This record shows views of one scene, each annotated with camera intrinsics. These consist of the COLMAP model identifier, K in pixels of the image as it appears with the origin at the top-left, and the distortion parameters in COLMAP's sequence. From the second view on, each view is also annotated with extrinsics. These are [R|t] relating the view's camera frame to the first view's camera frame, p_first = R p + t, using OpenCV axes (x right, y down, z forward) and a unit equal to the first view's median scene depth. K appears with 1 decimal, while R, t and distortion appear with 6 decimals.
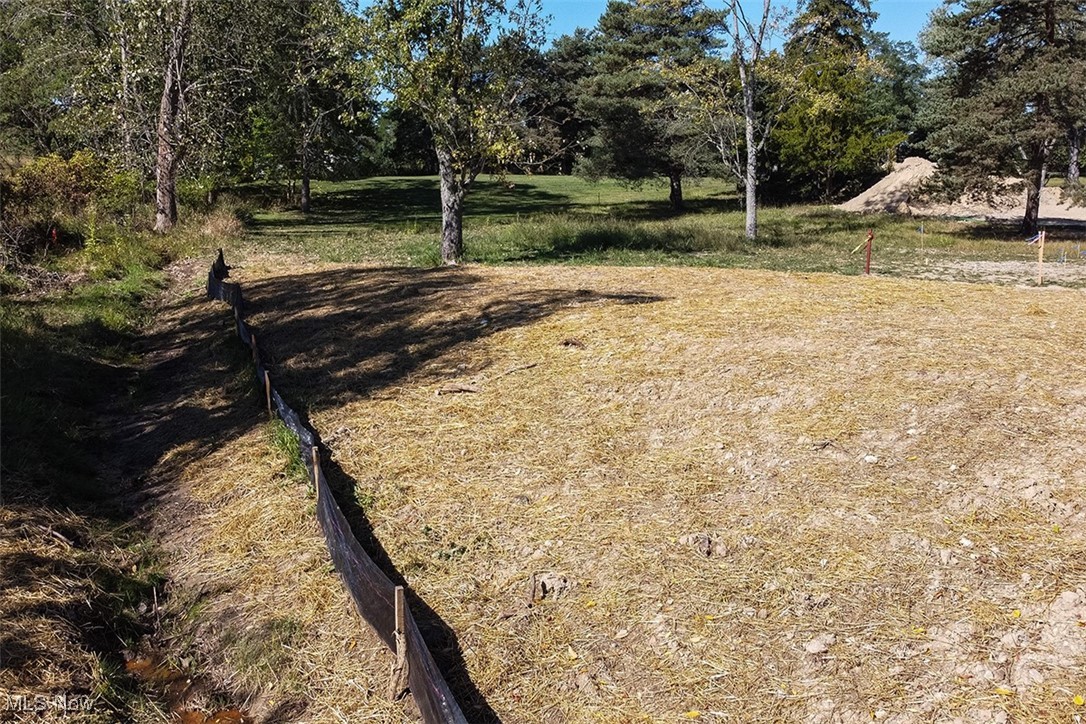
lens RADIAL K [[975.7, 0, 541.8], [0, 975.7, 354.4], [0, 0, 1]] dist [0.007887, -0.006372]
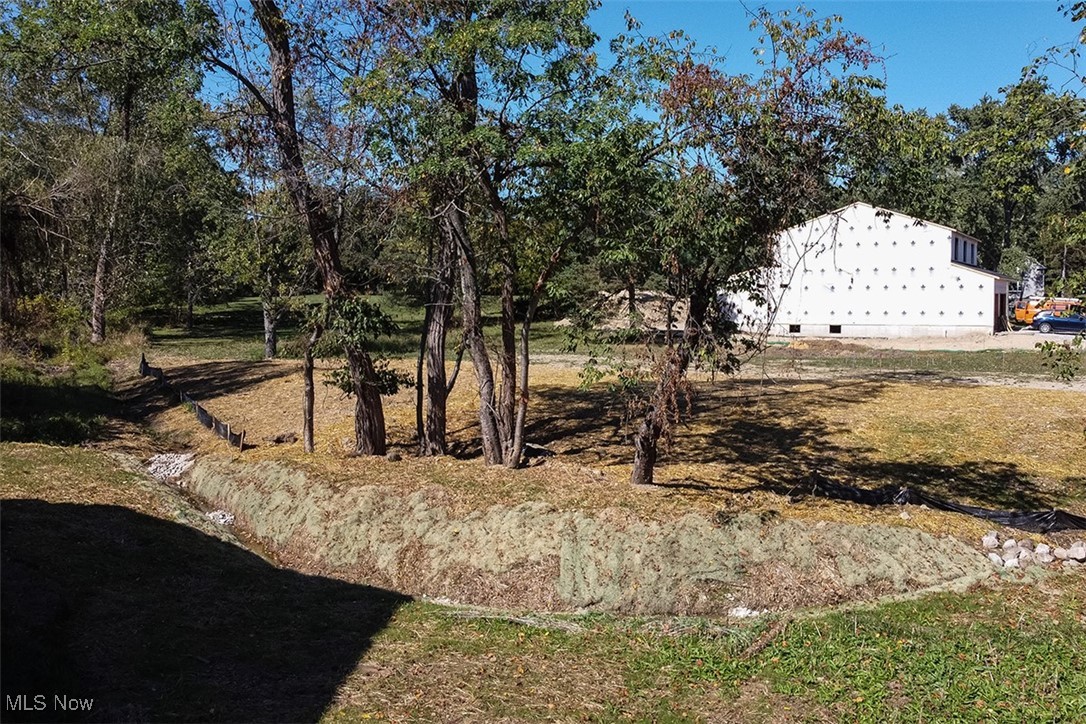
lens RADIAL K [[975.7, 0, 519.9], [0, 975.7, 357.0], [0, 0, 1]] dist [0.007887, -0.006372]
pose [[0.995454, -0.012075, 0.094471, 0.184725], [0.021948, 0.994316, -0.104178, 0.097050], [-0.092676, 0.105778, 0.990062, -0.808188]]
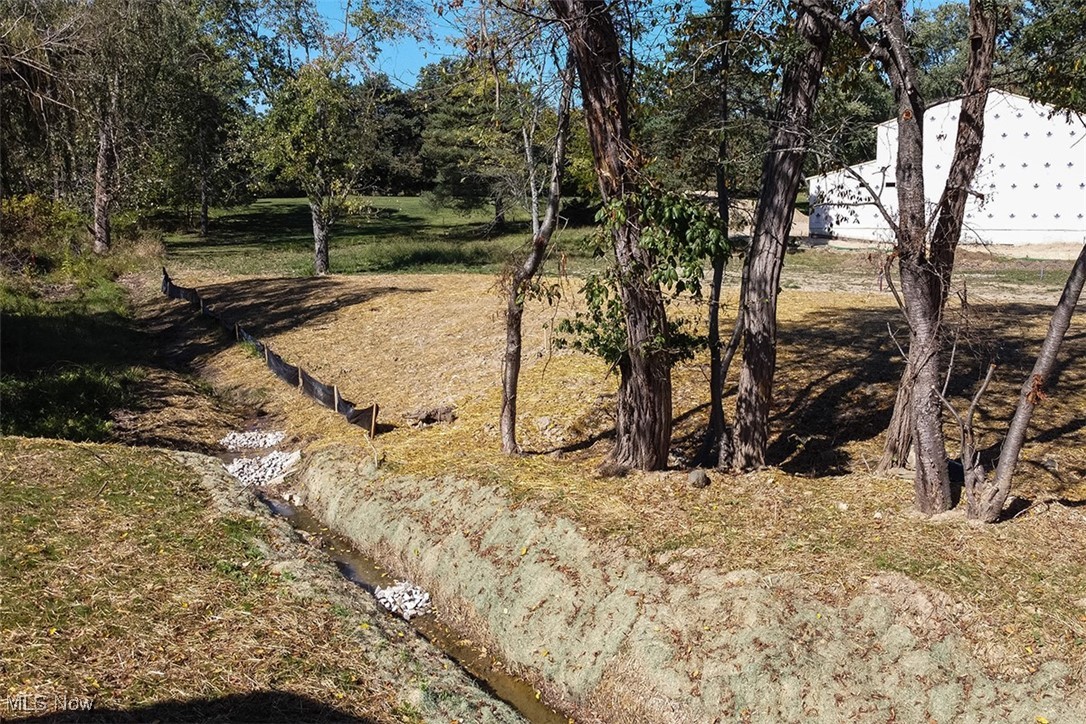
lens RADIAL K [[975.7, 0, 544.7], [0, 975.7, 358.4], [0, 0, 1]] dist [0.007887, -0.006372]
pose [[0.992439, -0.026557, 0.119828, 0.059120], [0.027166, 0.999625, -0.003450, 0.047589], [-0.119691, 0.006679, 0.992789, -0.500723]]
